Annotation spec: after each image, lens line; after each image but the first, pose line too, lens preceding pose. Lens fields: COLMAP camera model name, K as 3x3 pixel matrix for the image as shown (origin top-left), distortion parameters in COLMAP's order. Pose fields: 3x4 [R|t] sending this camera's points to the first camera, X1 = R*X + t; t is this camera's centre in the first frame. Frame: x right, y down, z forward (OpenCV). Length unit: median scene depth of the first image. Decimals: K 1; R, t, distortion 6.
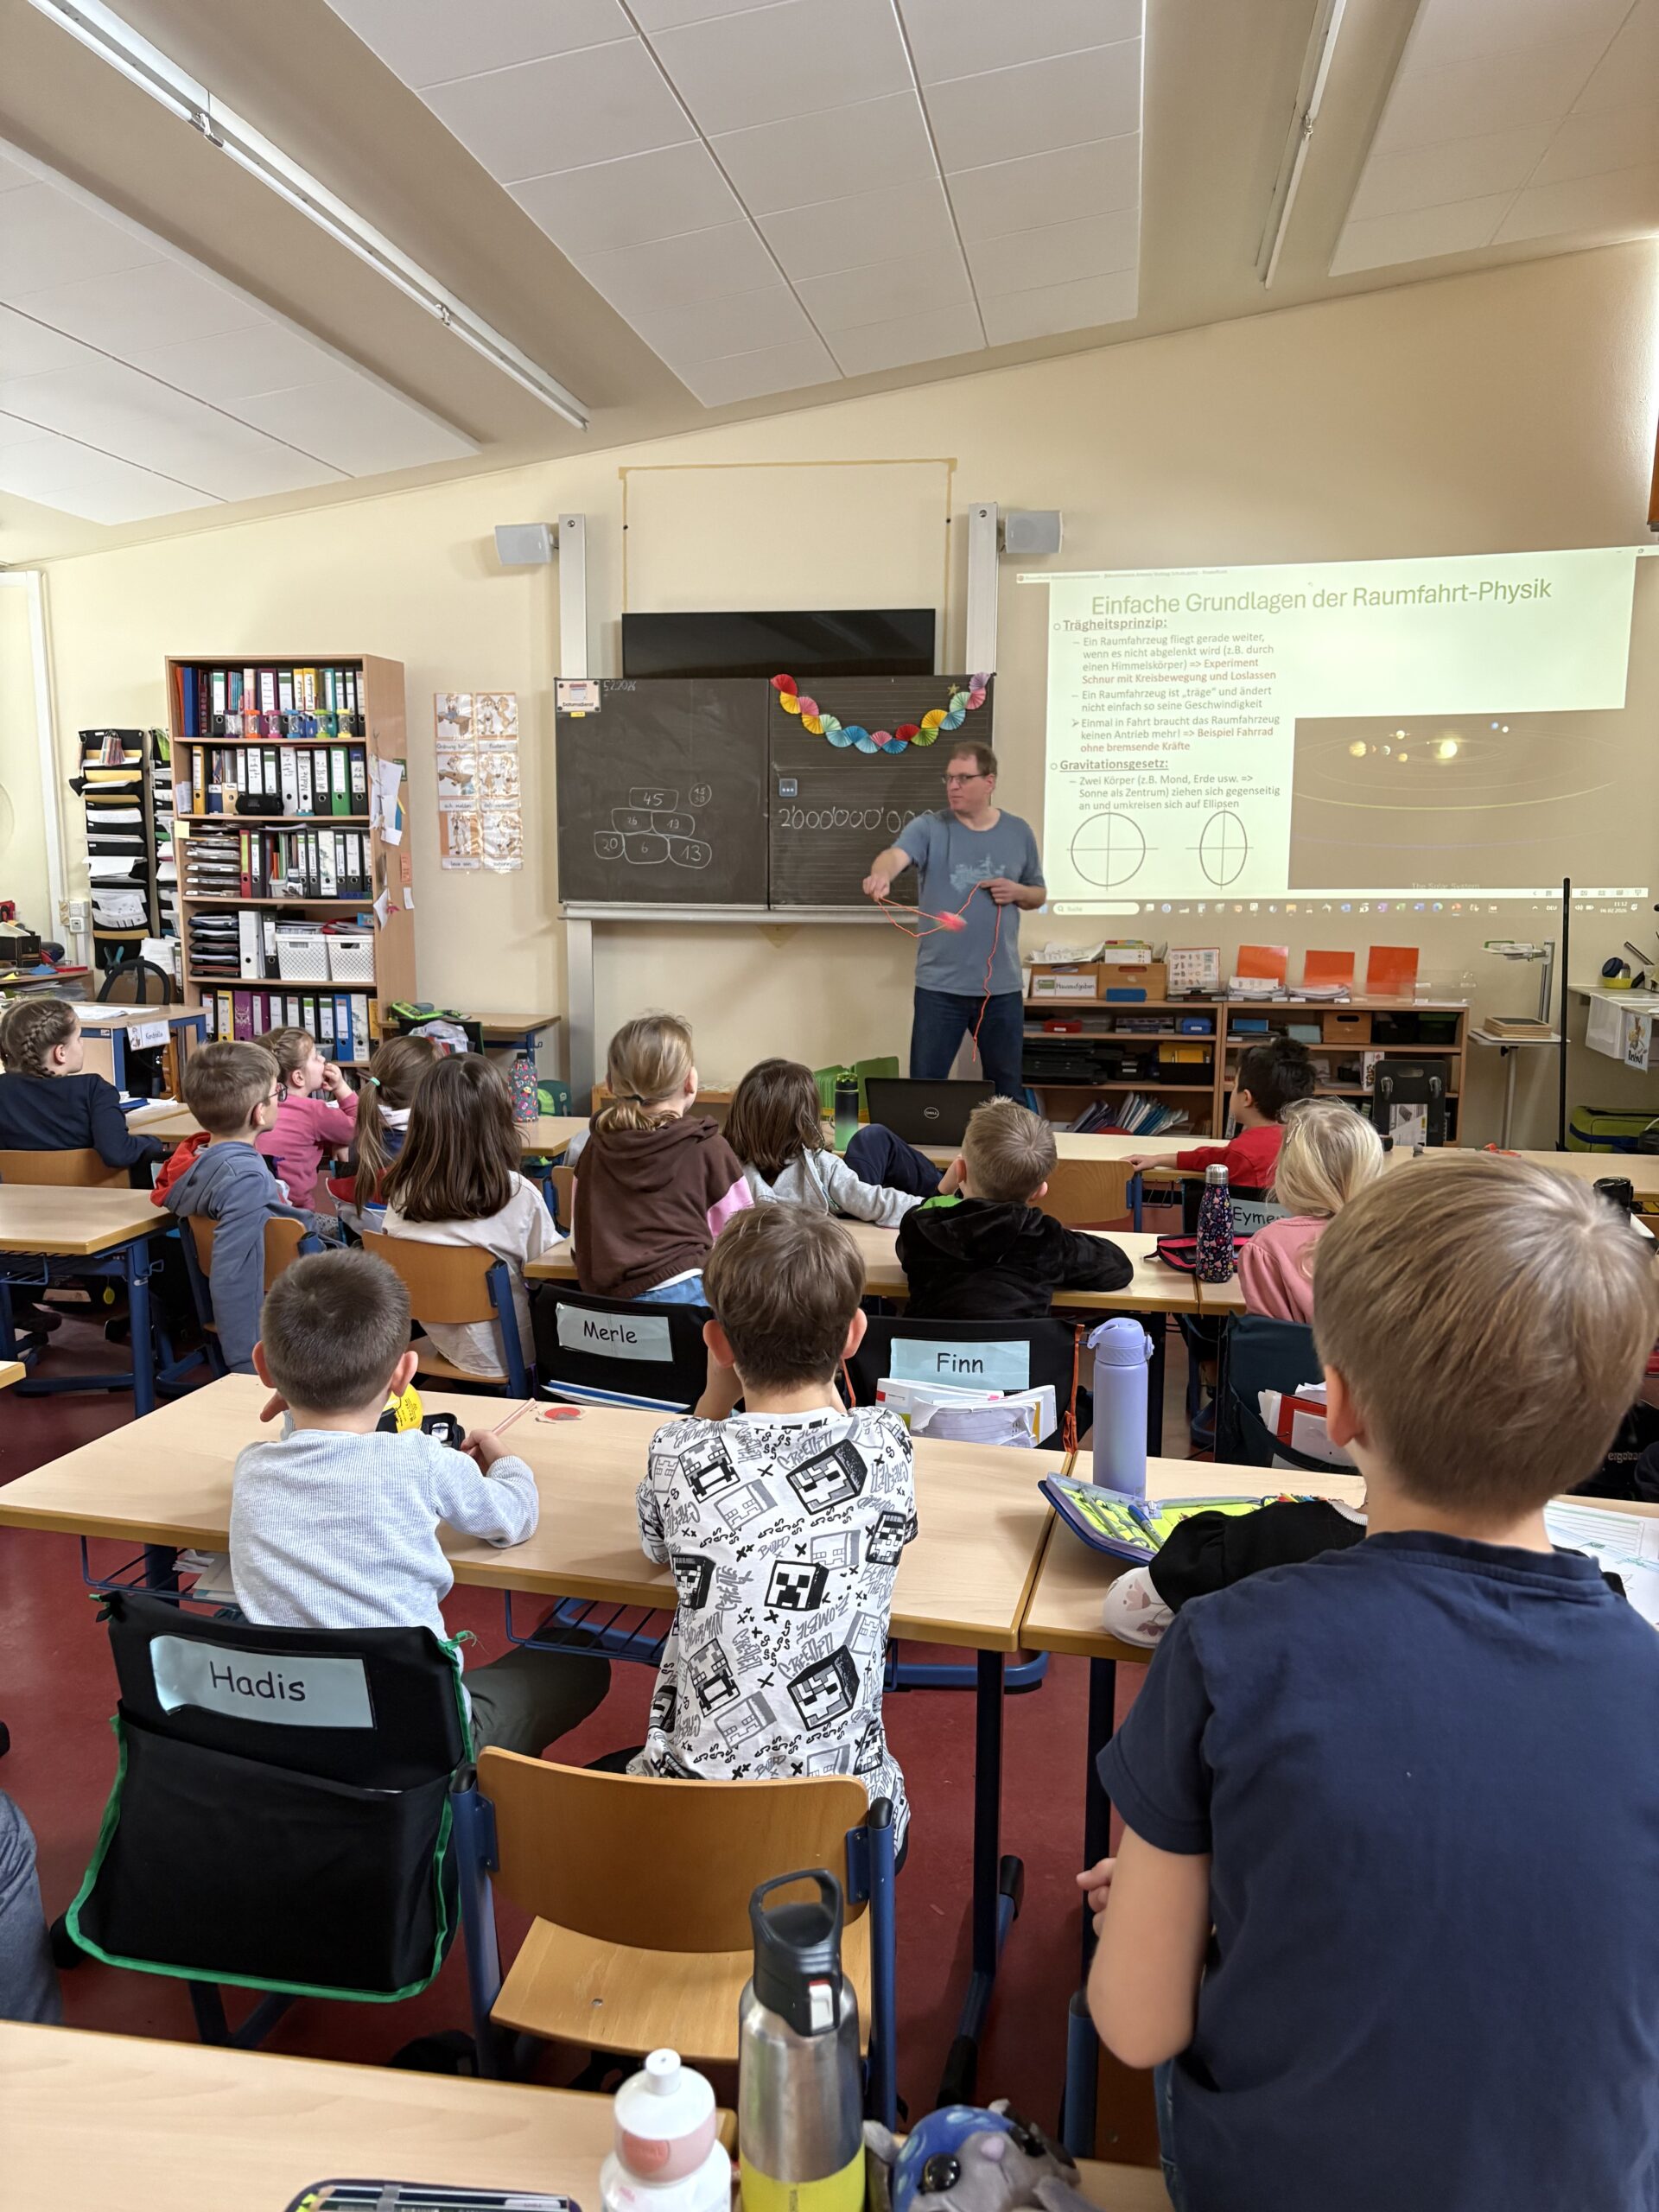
lens RADIAL K [[1666.2, 0, 829.5], [0, 1666.2, 1106.0], [0, 0, 1]] dist [0.033389, 0.004560]
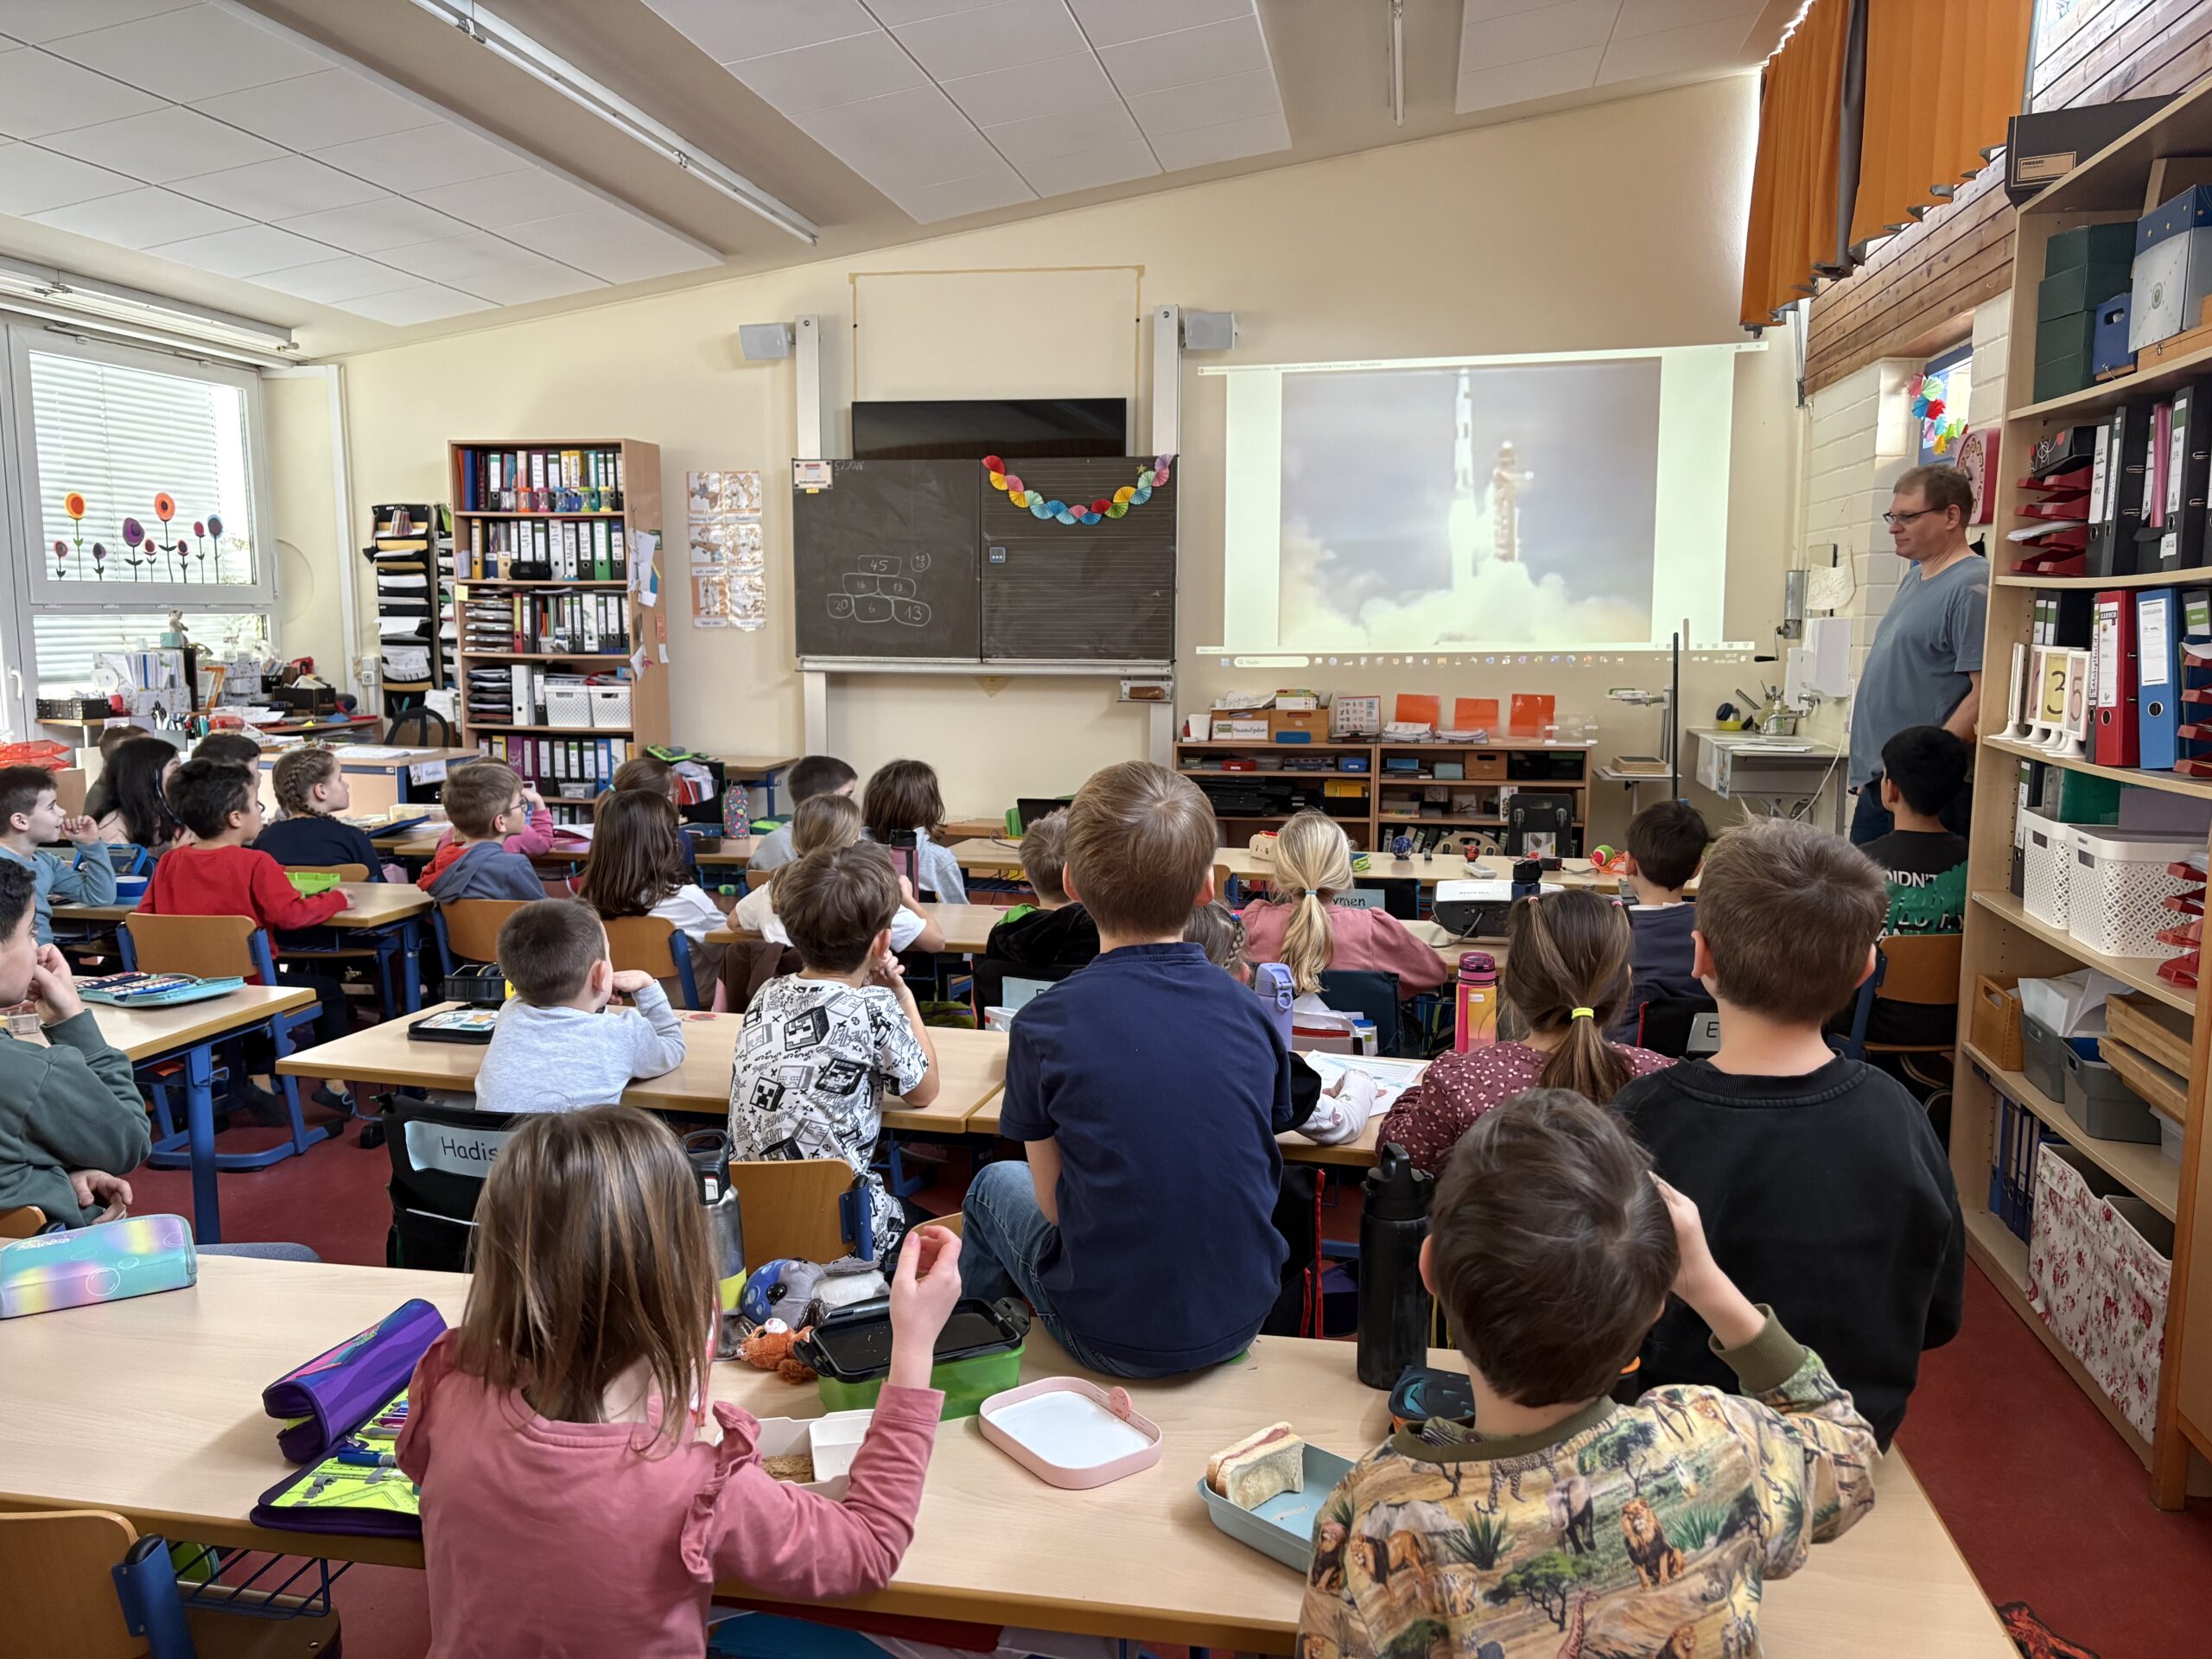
lens RADIAL K [[1645.8, 0, 1106.0], [0, 1645.8, 829.5], [0, 0, 1]] dist [0.042249, -0.005715]
pose [[0.999976, -0.001055, -0.006868, 0.054908], [0.000907, 0.999769, -0.021495, 0.018589], [0.006889, 0.021489, 0.999745, -0.108645]]
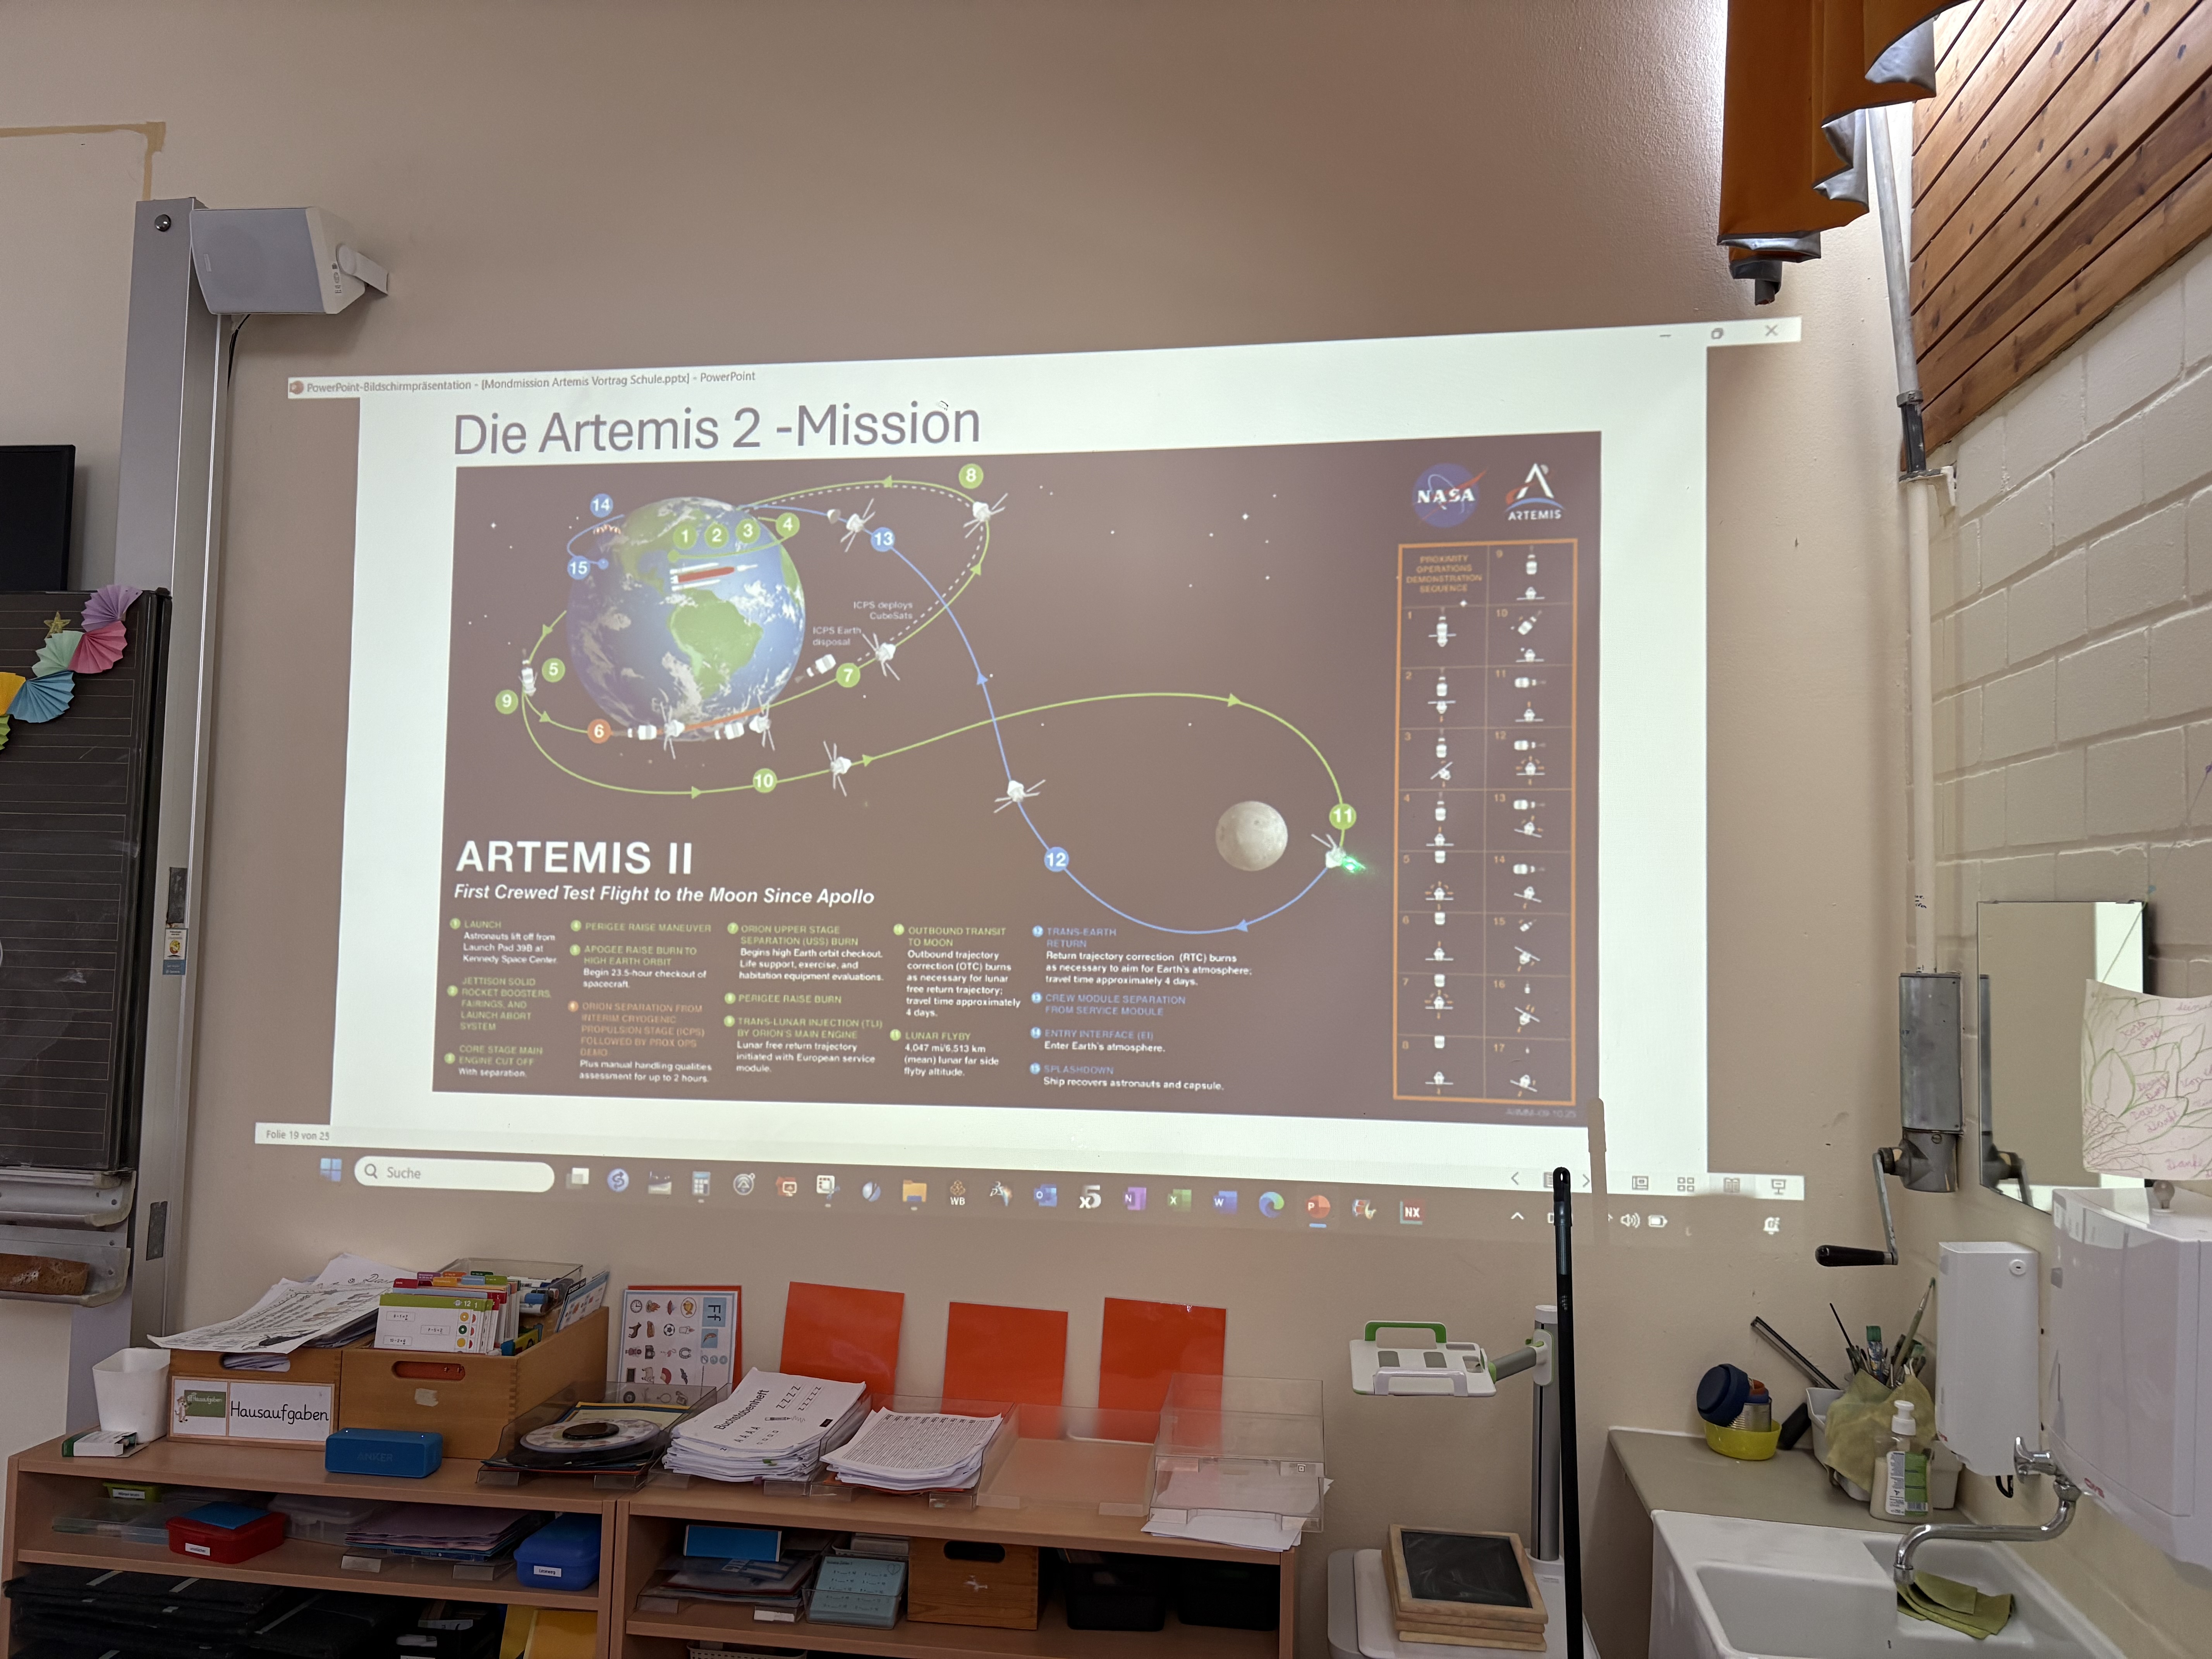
lens RADIAL K [[1666.2, 0, 1106.0], [0, 1666.2, 829.5], [0, 0, 1]] dist [0.033389, 0.004560]
pose [[0.999371, 0.026276, 0.023817, 0.299547], [-0.020790, 0.978165, -0.206787, -0.117493], [-0.028731, 0.206162, 0.978096, 0.579272]]
